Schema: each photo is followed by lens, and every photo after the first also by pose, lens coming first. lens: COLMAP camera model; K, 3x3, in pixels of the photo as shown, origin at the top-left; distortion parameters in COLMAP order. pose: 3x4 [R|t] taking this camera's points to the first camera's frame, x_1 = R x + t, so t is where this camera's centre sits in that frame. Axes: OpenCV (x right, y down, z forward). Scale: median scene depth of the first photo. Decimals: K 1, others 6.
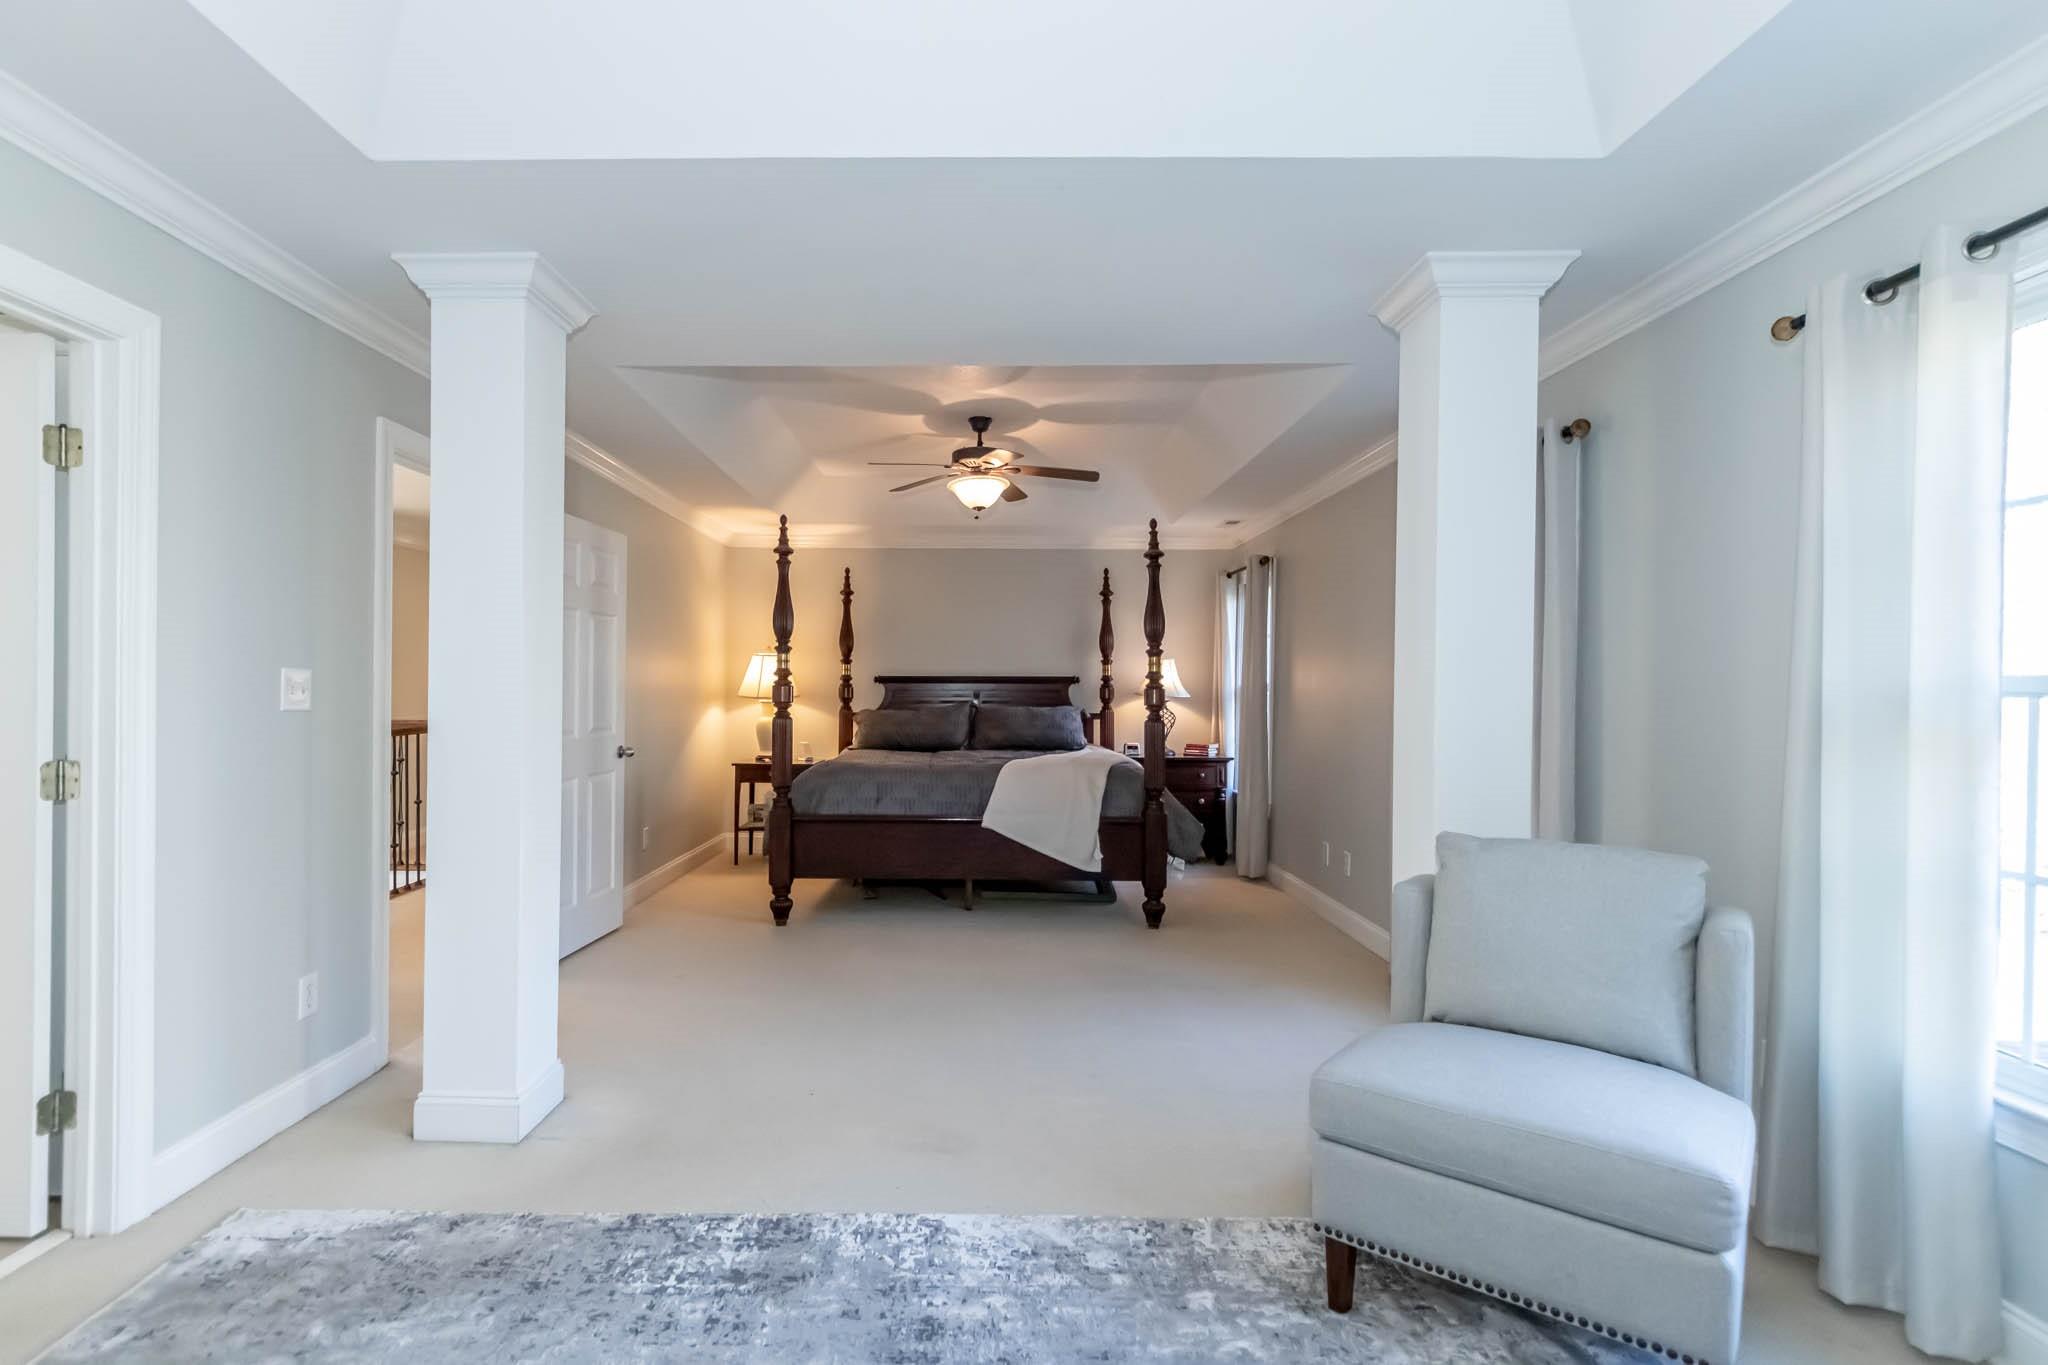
lens RADIAL K [[953.3, 0, 948.8], [0, 953.3, 693.5], [0, 0, 1]] dist [0.004576, -0.003065]
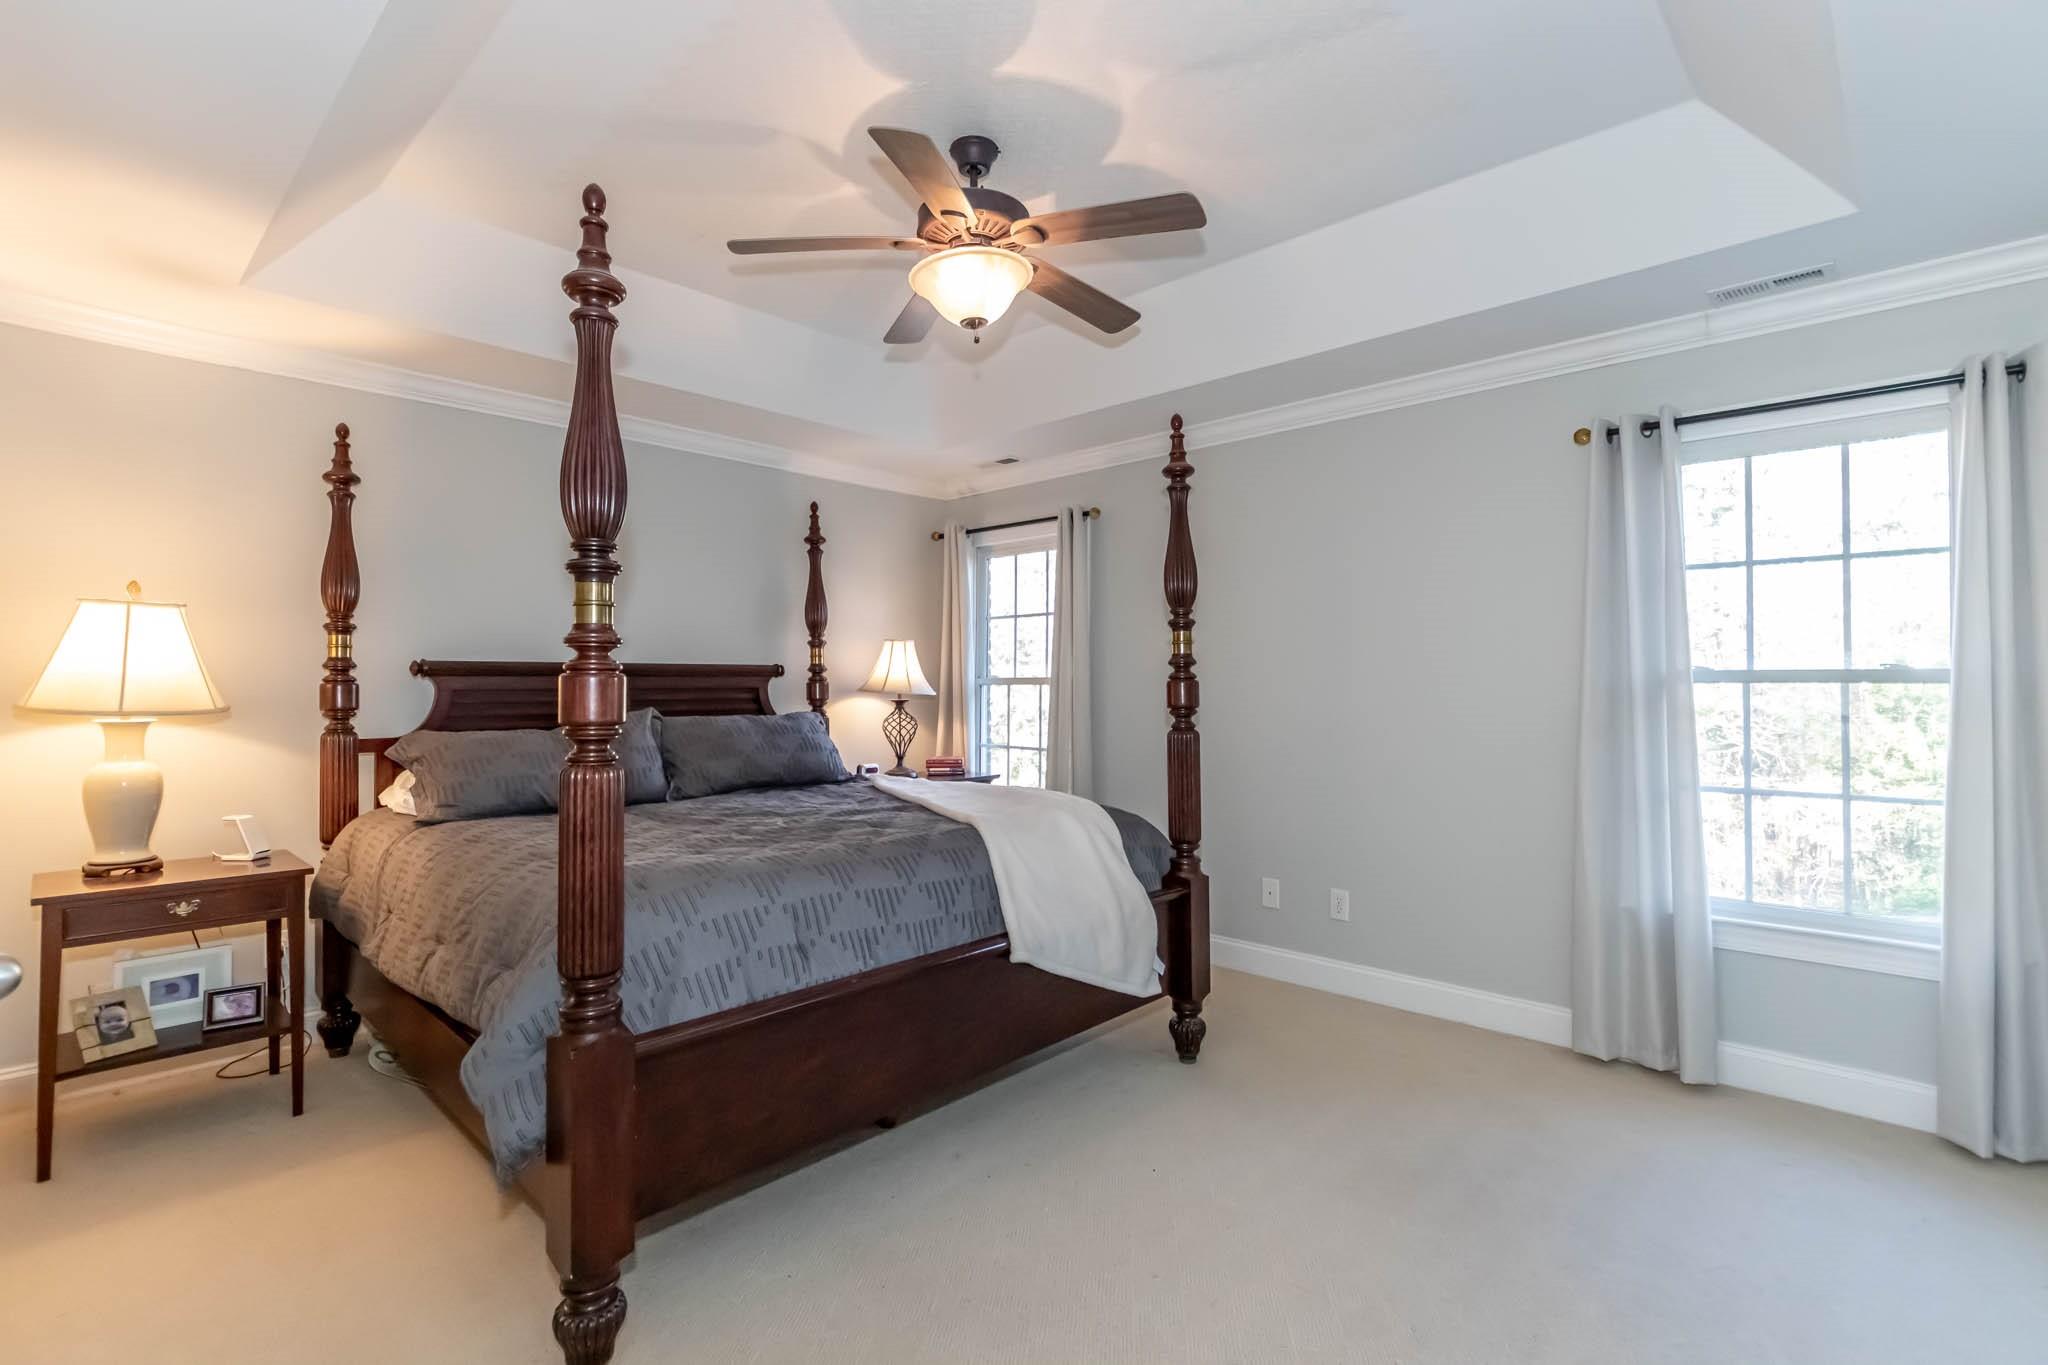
lens RADIAL K [[953.3, 0, 1026.5], [0, 953.3, 668.3], [0, 0, 1]] dist [0.004576, -0.003065]
pose [[0.673007, 0.006146, 0.739611, -0.224318], [0.012056, 0.999741, -0.019277, -0.001638], [-0.739538, 0.021890, 0.672759, 0.450799]]
